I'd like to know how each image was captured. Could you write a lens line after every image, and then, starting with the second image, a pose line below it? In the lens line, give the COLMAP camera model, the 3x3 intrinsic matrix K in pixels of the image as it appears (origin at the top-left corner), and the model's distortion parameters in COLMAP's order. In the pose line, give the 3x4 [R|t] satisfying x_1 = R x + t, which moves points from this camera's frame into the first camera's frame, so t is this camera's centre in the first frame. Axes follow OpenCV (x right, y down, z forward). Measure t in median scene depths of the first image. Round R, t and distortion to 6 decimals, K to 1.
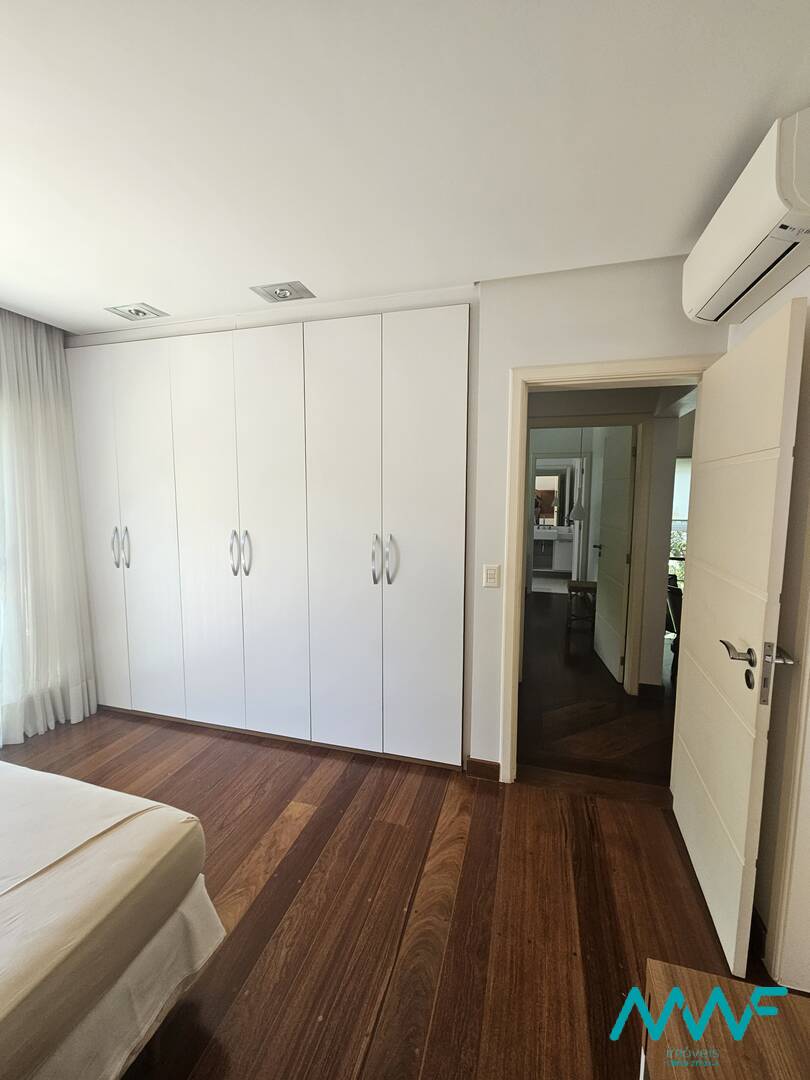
lens RADIAL K [[442.2, 0, 406.3], [0, 442.2, 538.0], [0, 0, 1]] dist [-0.001850, 0.001988]
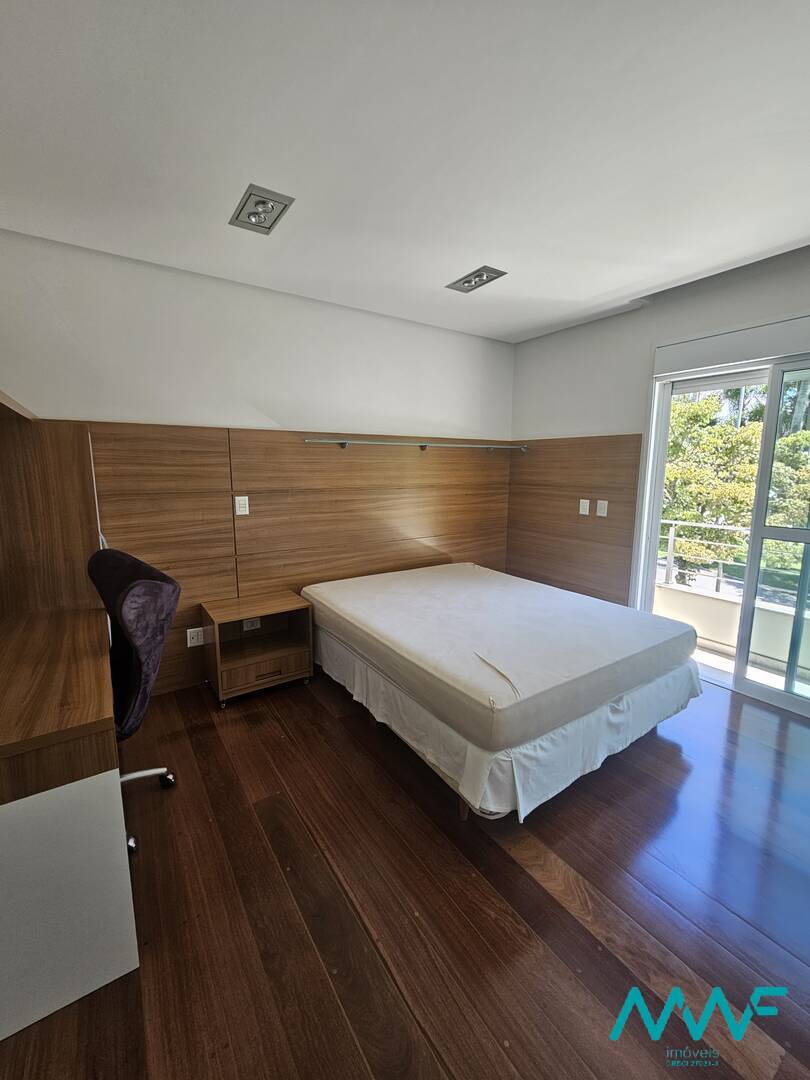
lens RADIAL K [[442.2, 0, 404.9], [0, 442.2, 536.5], [0, 0, 1]] dist [-0.001850, 0.001988]
pose [[-0.637255, 0.117994, -0.761566, 0.536456], [-0.082584, 0.972063, 0.219712, -0.069737], [0.766215, 0.202906, -0.609707, 1.410457]]
